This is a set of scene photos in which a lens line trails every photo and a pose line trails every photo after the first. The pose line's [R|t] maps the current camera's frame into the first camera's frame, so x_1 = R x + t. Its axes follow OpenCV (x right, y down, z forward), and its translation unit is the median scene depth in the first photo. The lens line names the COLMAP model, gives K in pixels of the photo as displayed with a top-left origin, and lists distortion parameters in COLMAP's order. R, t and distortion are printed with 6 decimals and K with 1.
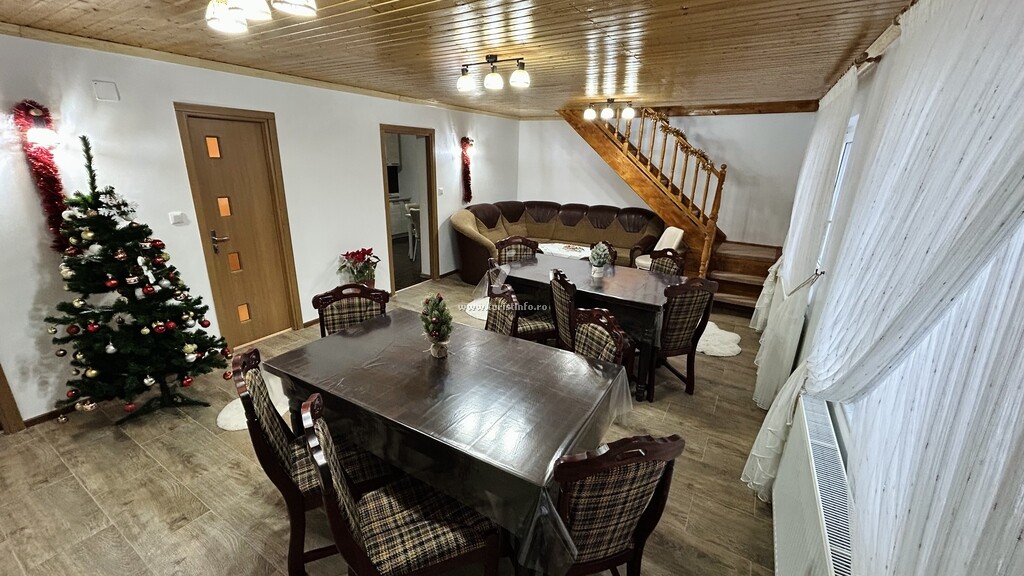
lens RADIAL K [[413.1, 0, 509.2], [0, 413.1, 283.8], [0, 0, 1]] dist [-0.007830, 0.001984]
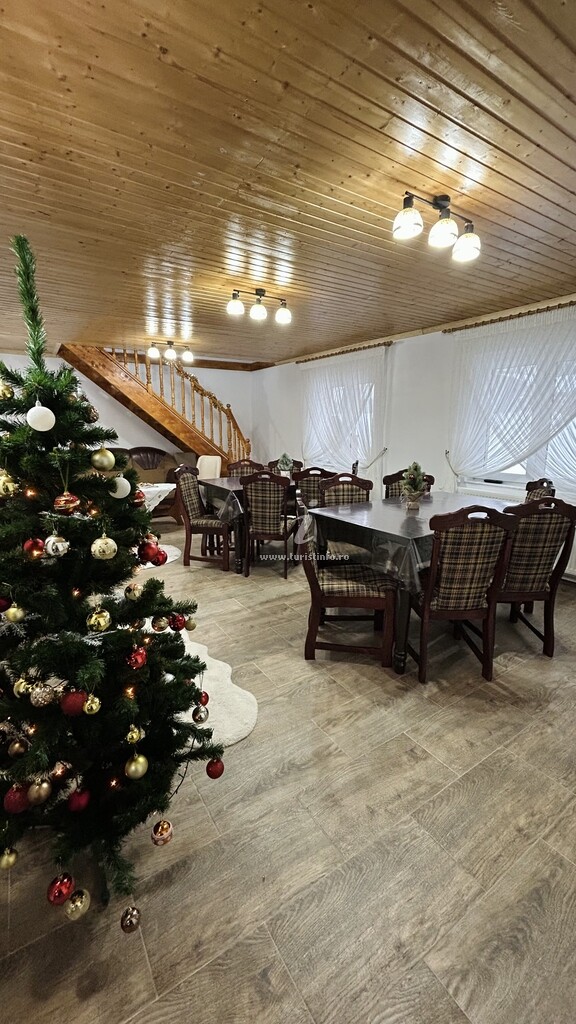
lens RADIAL K [[413.1, 0, 288.7], [0, 413.1, 514.5], [0, 0, 1]] dist [-0.007830, 0.001984]
pose [[0.428893, -0.211579, 0.878229, -1.164336], [0.273916, 0.956874, 0.096755, -0.047944], [-0.860826, 0.199063, 0.468351, 0.532503]]
